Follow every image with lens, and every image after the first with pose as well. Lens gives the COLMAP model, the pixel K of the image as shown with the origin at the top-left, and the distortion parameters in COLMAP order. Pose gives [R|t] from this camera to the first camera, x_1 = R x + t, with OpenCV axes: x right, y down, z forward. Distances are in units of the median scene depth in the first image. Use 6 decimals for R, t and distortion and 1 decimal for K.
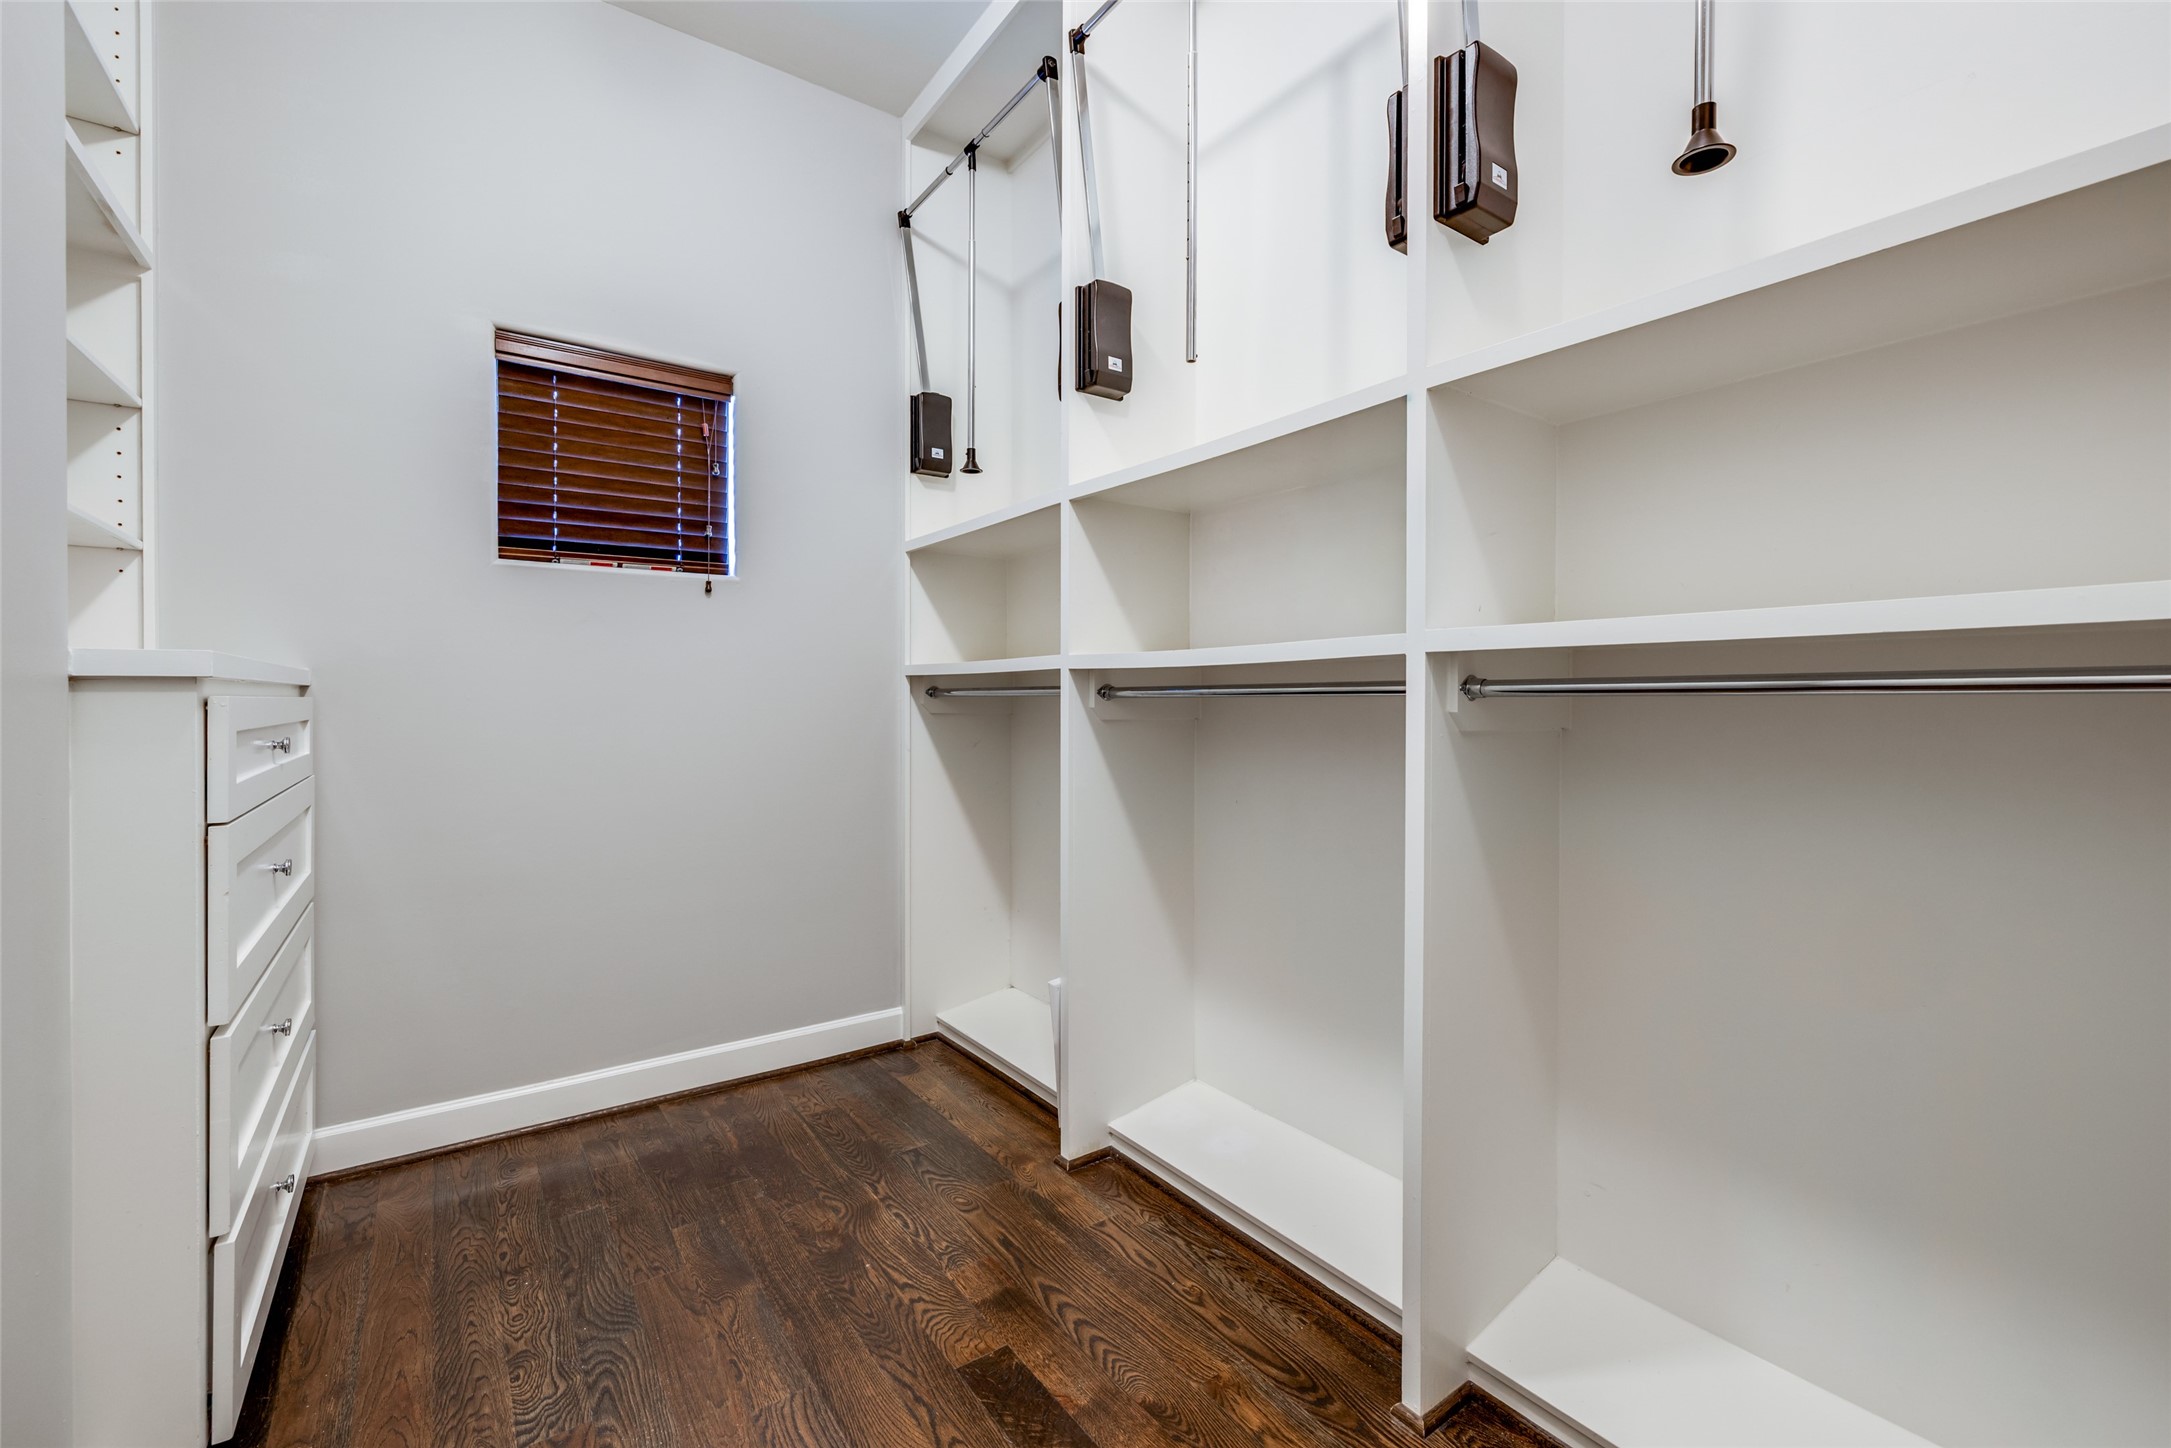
lens RADIAL K [[930.4, 0, 1104.9], [0, 930.4, 708.8], [0, 0, 1]] dist [-0.000979, -0.000357]
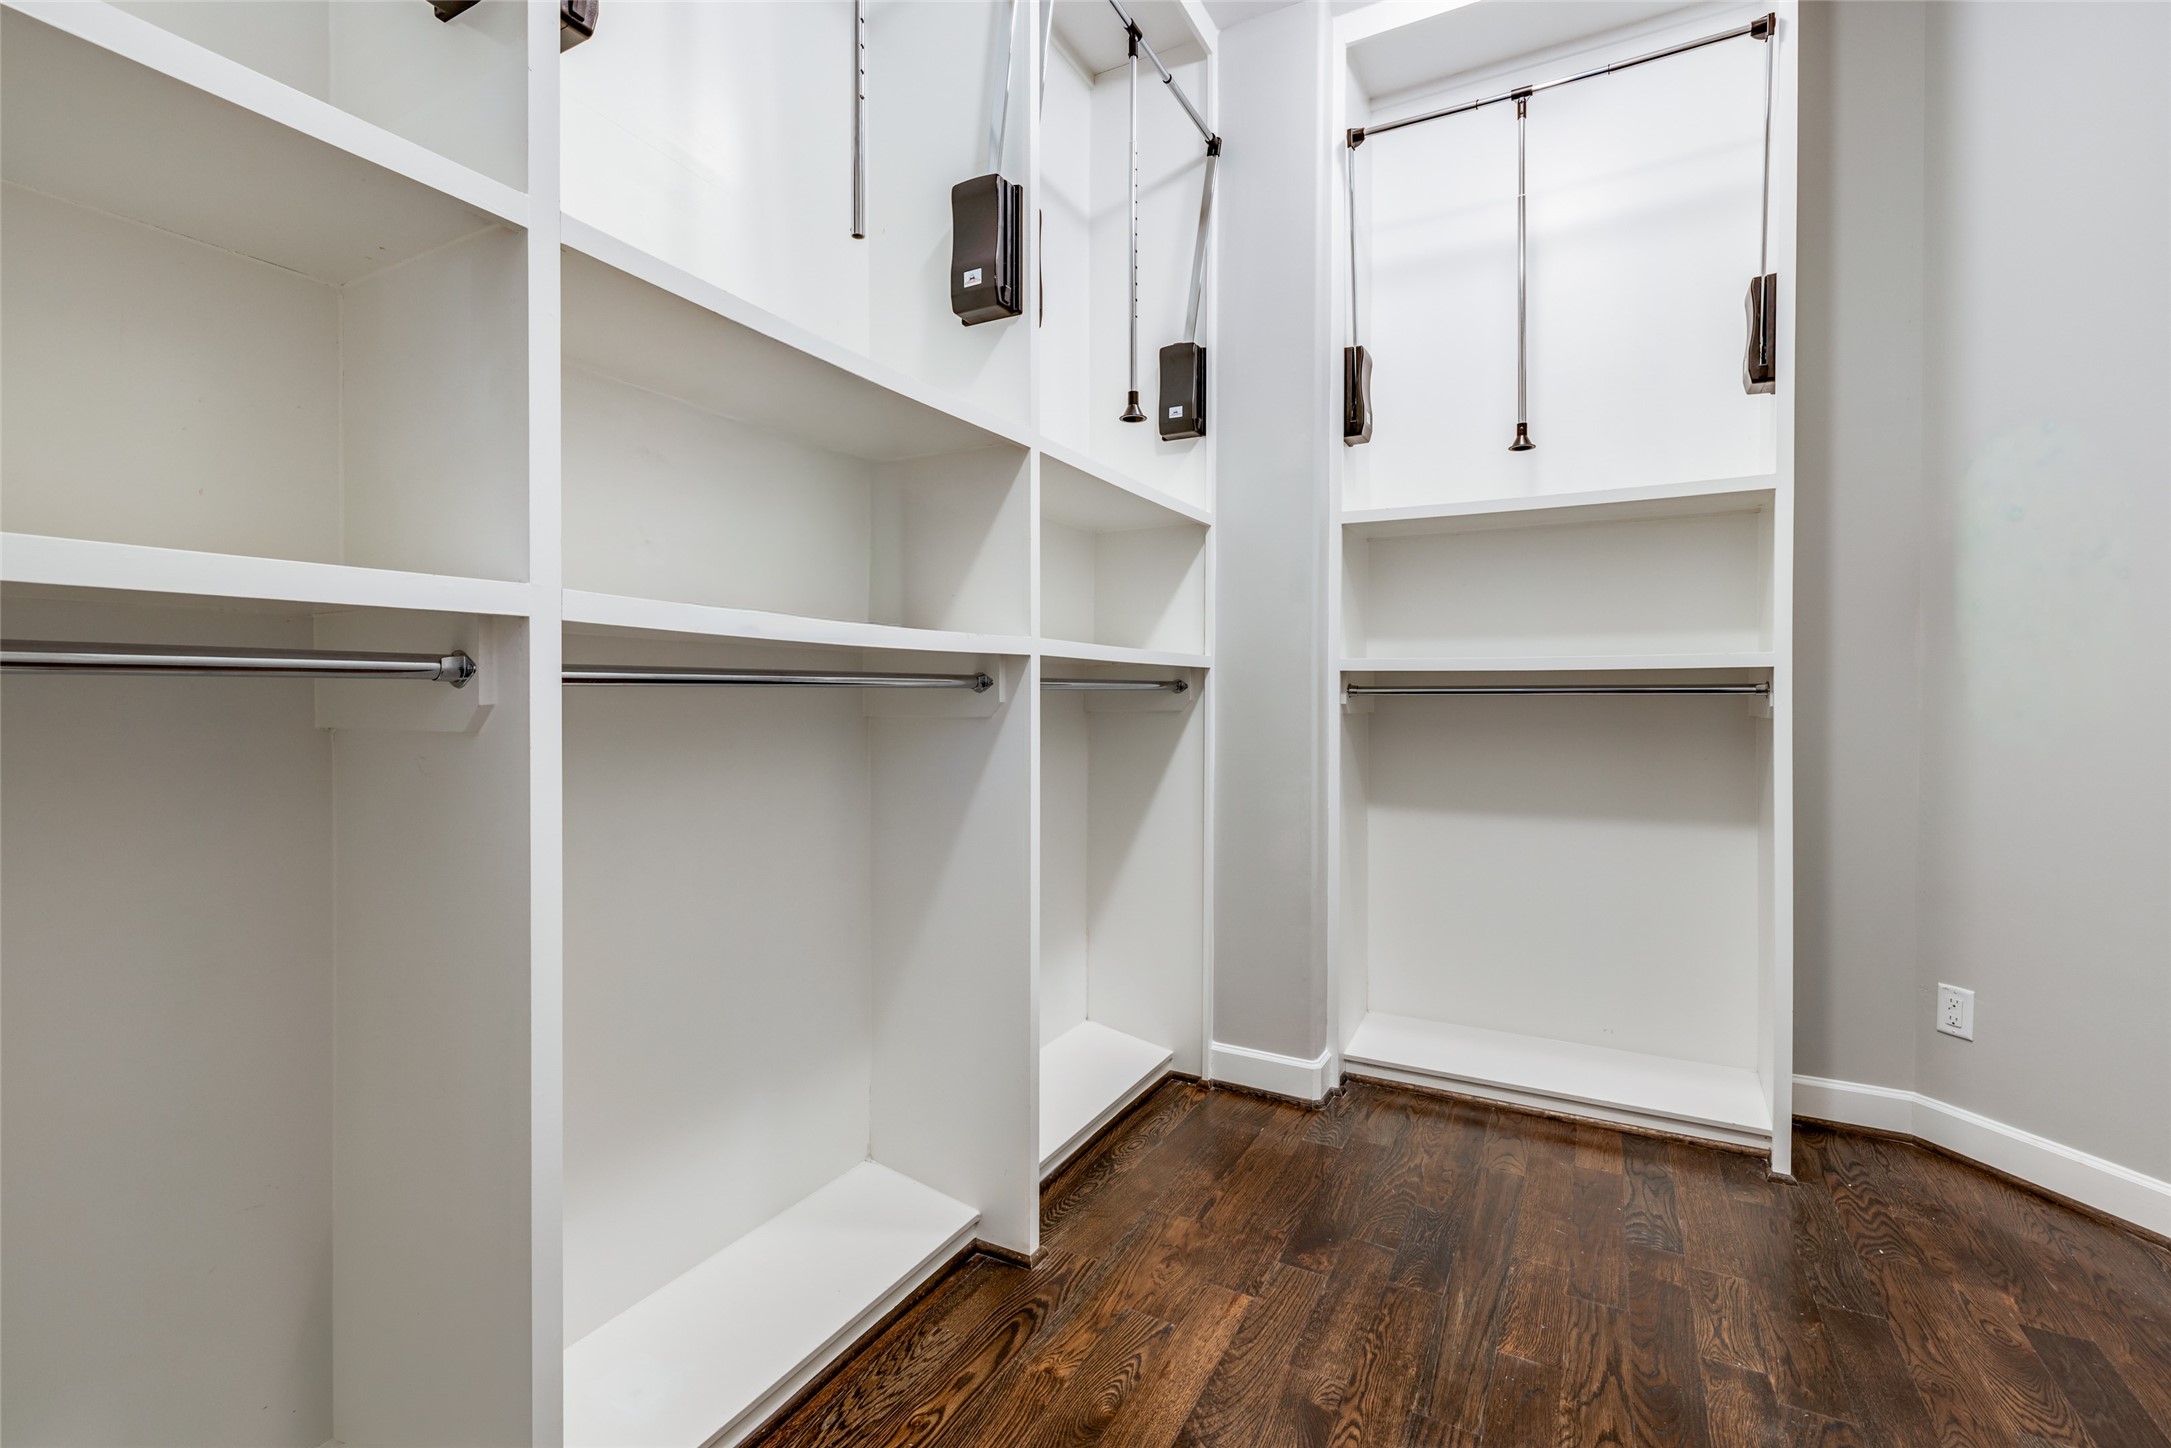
lens RADIAL K [[930.4, 0, 1104.9], [0, 930.4, 708.8], [0, 0, 1]] dist [-0.000979, -0.000357]
pose [[-0.438853, -0.018434, 0.898370, -0.745617], [0.000707, 0.999782, 0.020860, -0.014506], [-0.898558, 0.009789, -0.438745, 1.293771]]
